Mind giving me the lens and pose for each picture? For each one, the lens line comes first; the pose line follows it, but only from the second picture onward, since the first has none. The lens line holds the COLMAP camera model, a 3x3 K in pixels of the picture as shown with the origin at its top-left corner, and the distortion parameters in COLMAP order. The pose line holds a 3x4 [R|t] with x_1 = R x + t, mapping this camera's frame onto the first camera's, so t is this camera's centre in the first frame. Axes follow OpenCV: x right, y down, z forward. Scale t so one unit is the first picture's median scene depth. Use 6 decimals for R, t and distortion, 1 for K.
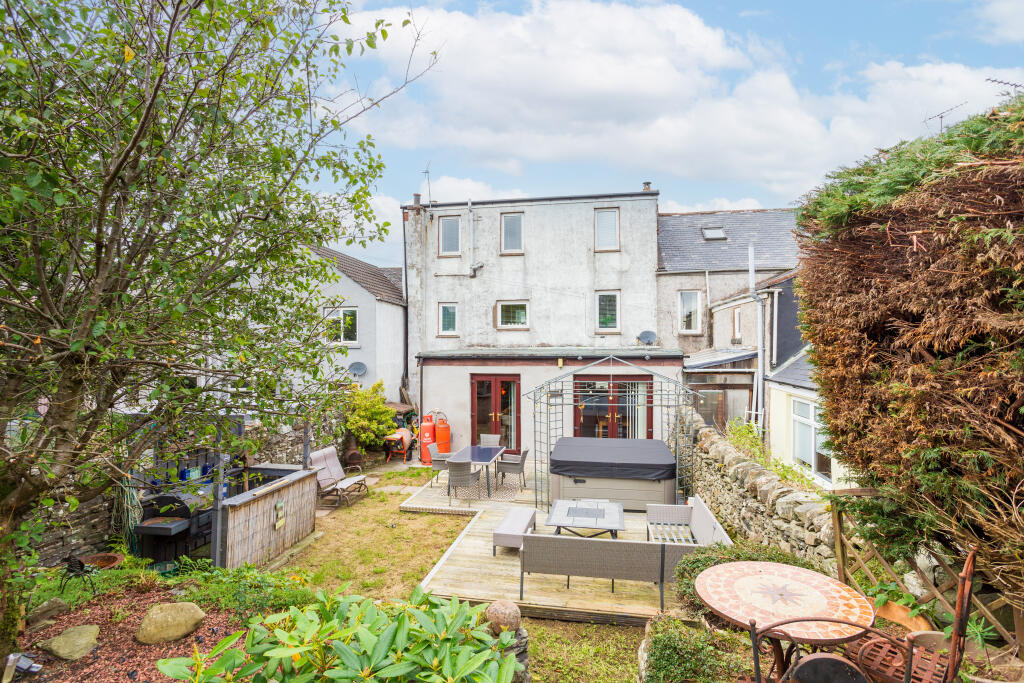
lens RADIAL K [[491.9, 0, 505.8], [0, 491.9, 346.7], [0, 0, 1]] dist [-0.032876, 0.021690]
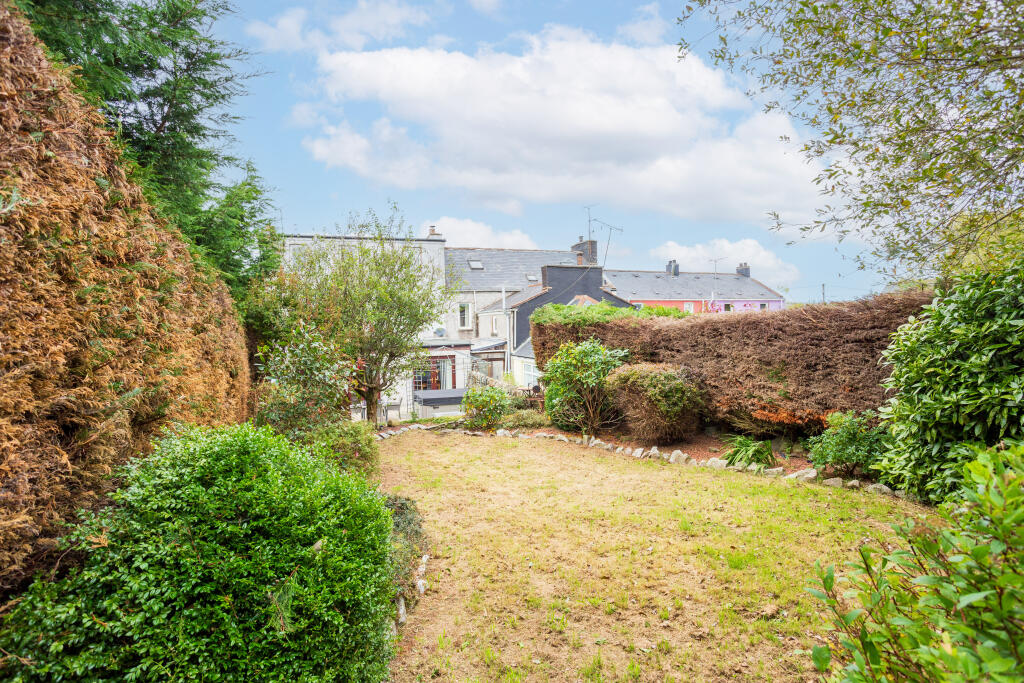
lens RADIAL K [[526.8, 0, 512.0], [0, 526.8, 341.5], [0, 0, 1]] dist [-0.018042, 0.042811]
pose [[0.866323, -0.033176, 0.498382, -0.400917], [0.023103, 0.999385, 0.026367, -0.032912], [-0.498950, -0.011329, 0.866556, -0.649460]]
